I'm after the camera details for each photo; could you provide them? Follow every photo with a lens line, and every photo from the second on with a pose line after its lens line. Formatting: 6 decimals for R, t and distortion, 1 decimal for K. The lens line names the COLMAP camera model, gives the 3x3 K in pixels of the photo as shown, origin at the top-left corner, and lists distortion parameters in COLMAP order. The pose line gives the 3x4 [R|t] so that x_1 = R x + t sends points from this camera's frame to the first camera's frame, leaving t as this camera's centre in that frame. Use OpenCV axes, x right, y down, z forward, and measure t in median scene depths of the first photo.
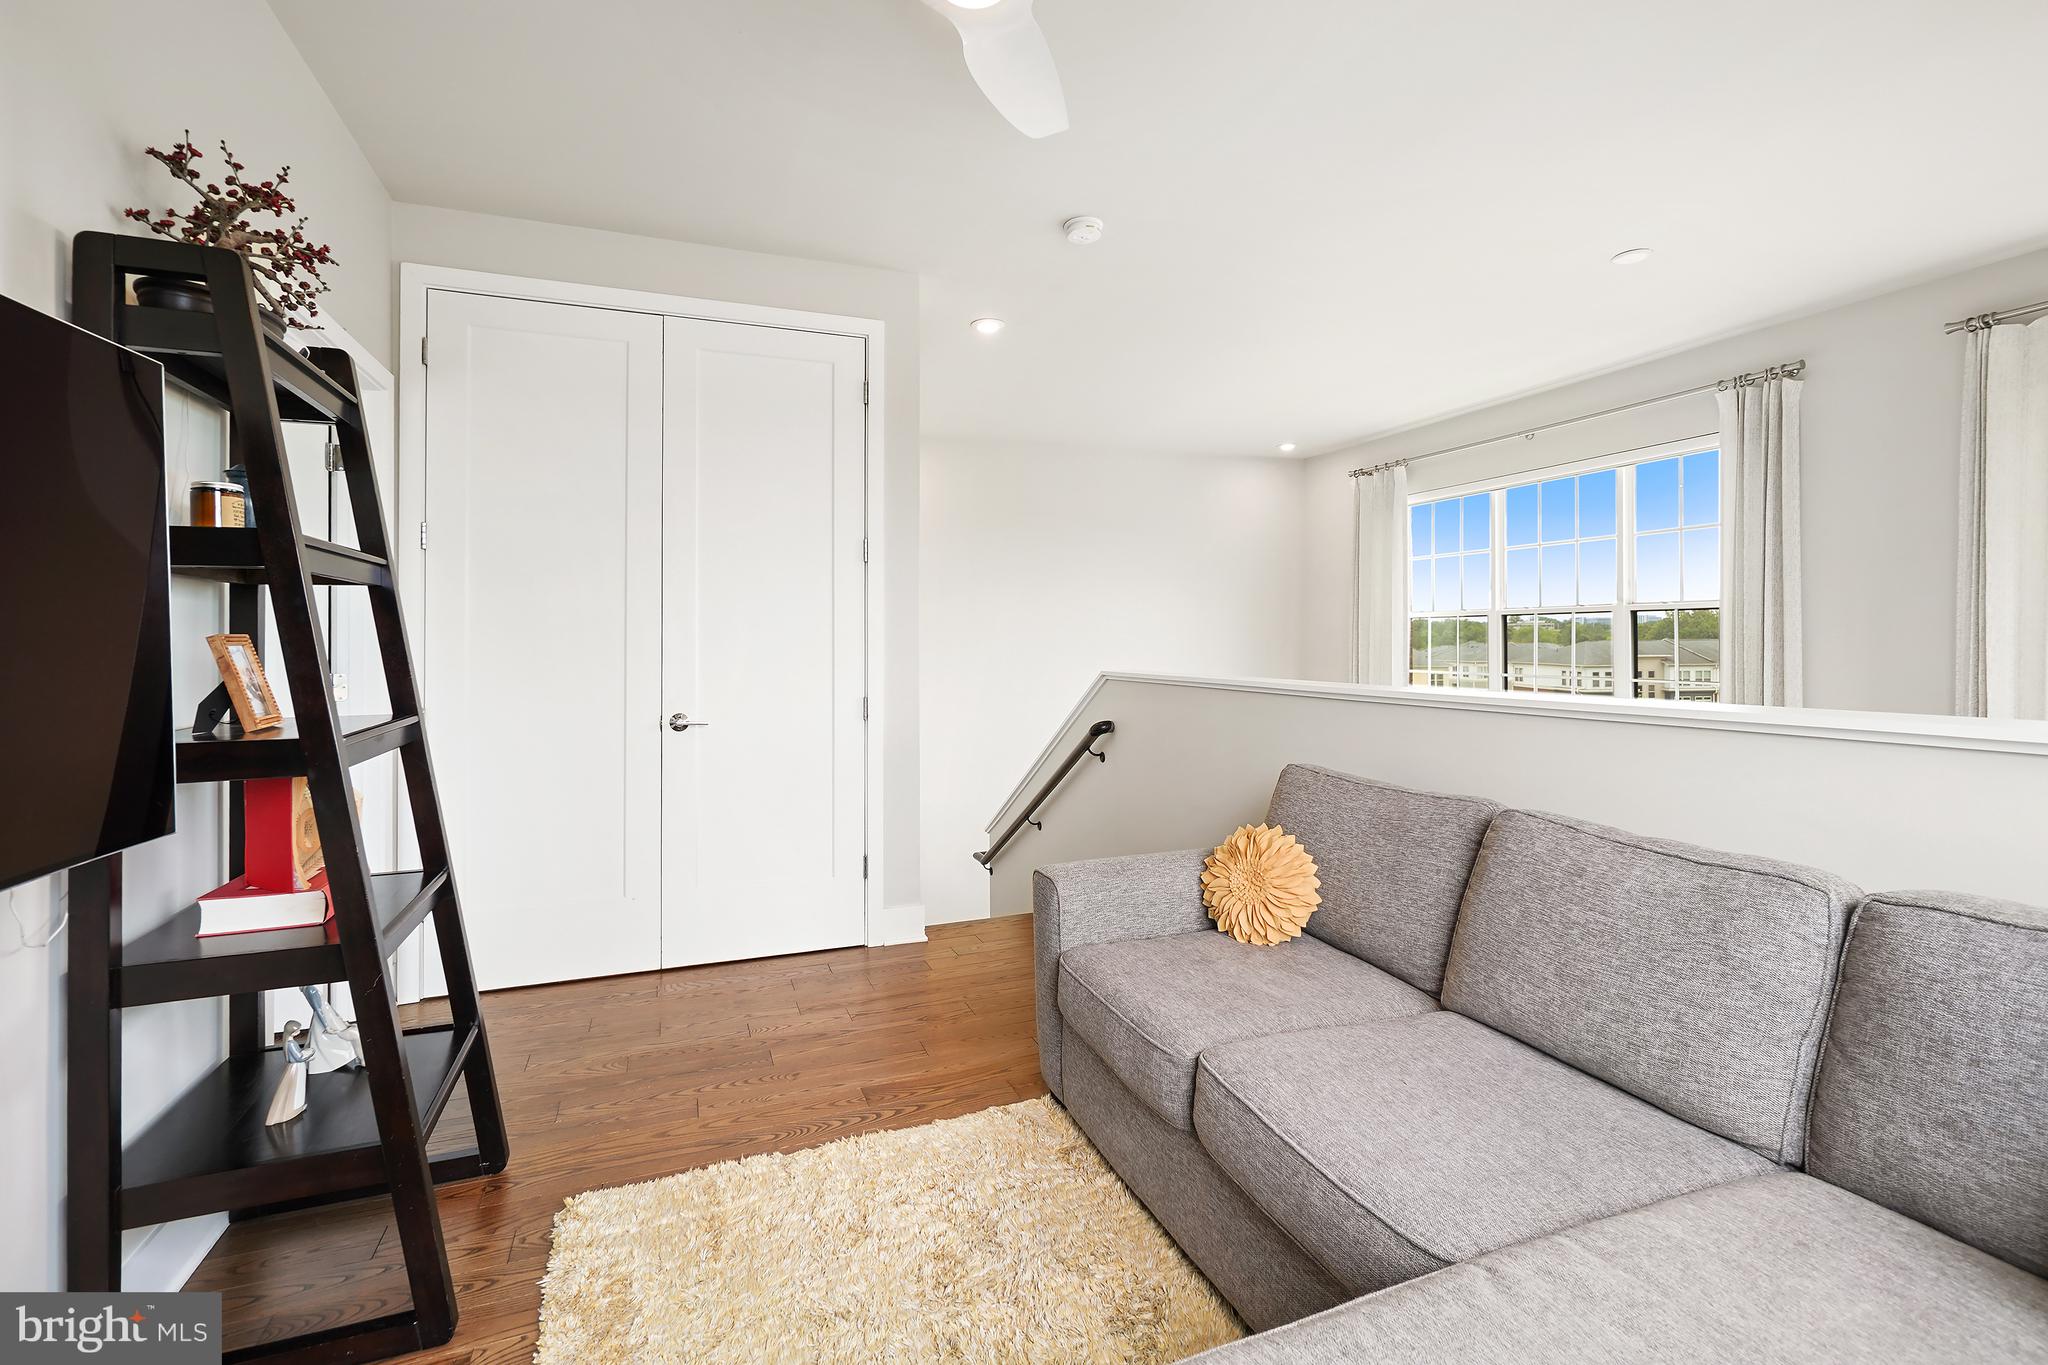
lens RADIAL K [[896.9, 0, 1008.4], [0, 896.9, 636.2], [0, 0, 1]] dist [-0.006425, 0.002643]
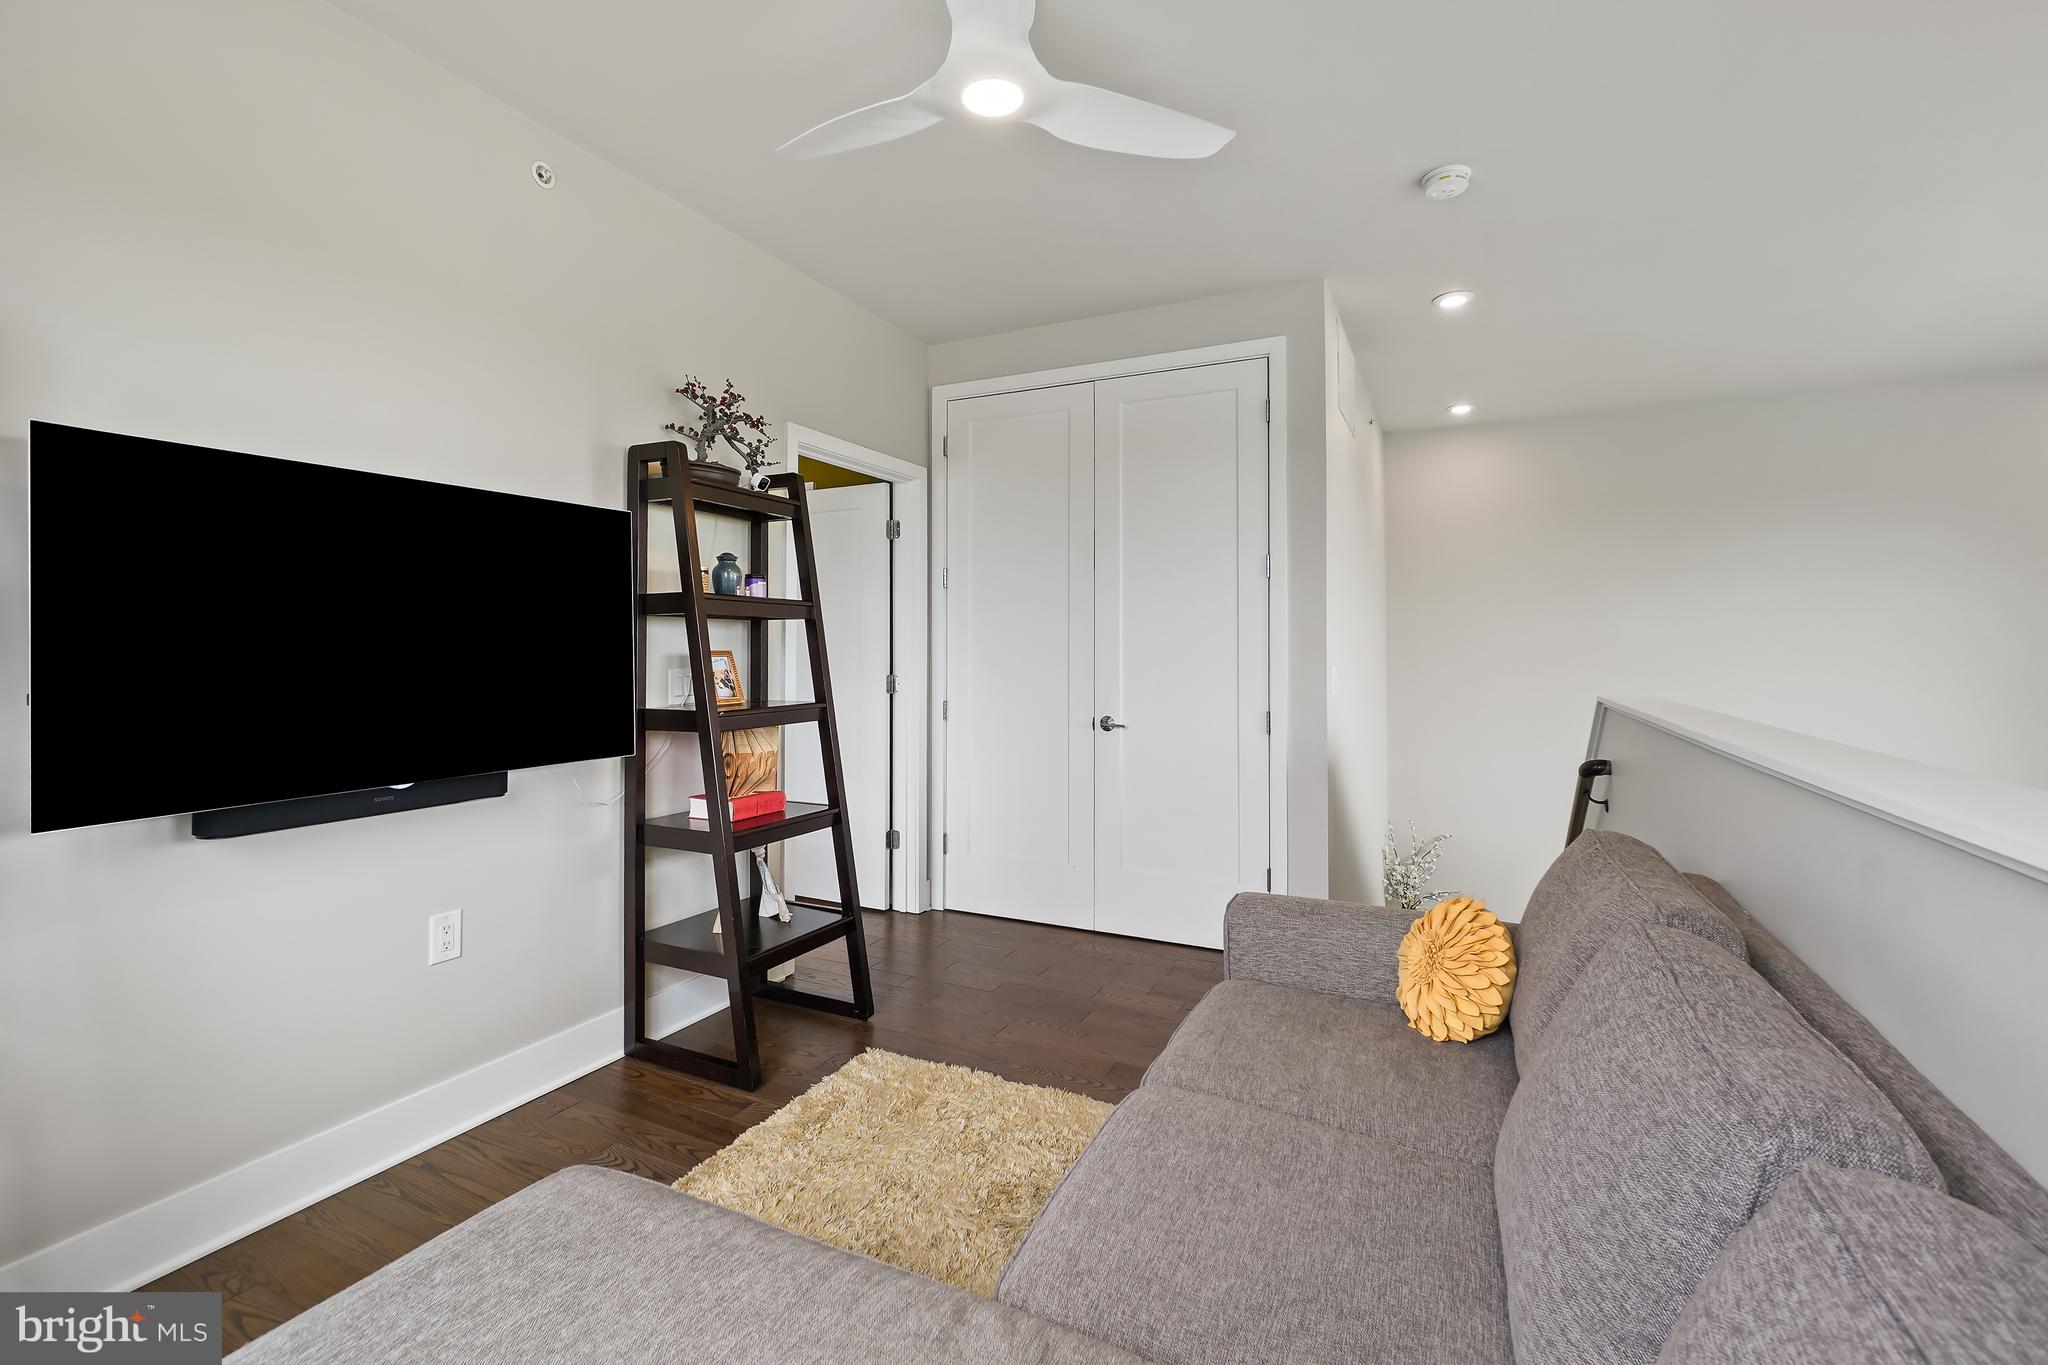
lens RADIAL K [[896.9, 0, 1024.5], [0, 896.9, 636.0], [0, 0, 1]] dist [-0.006425, 0.002643]
pose [[0.689619, -0.004471, -0.724158, 0.427882], [-0.002800, 0.999957, -0.008840, -0.008135], [0.724167, 0.008124, 0.689577, 0.116543]]
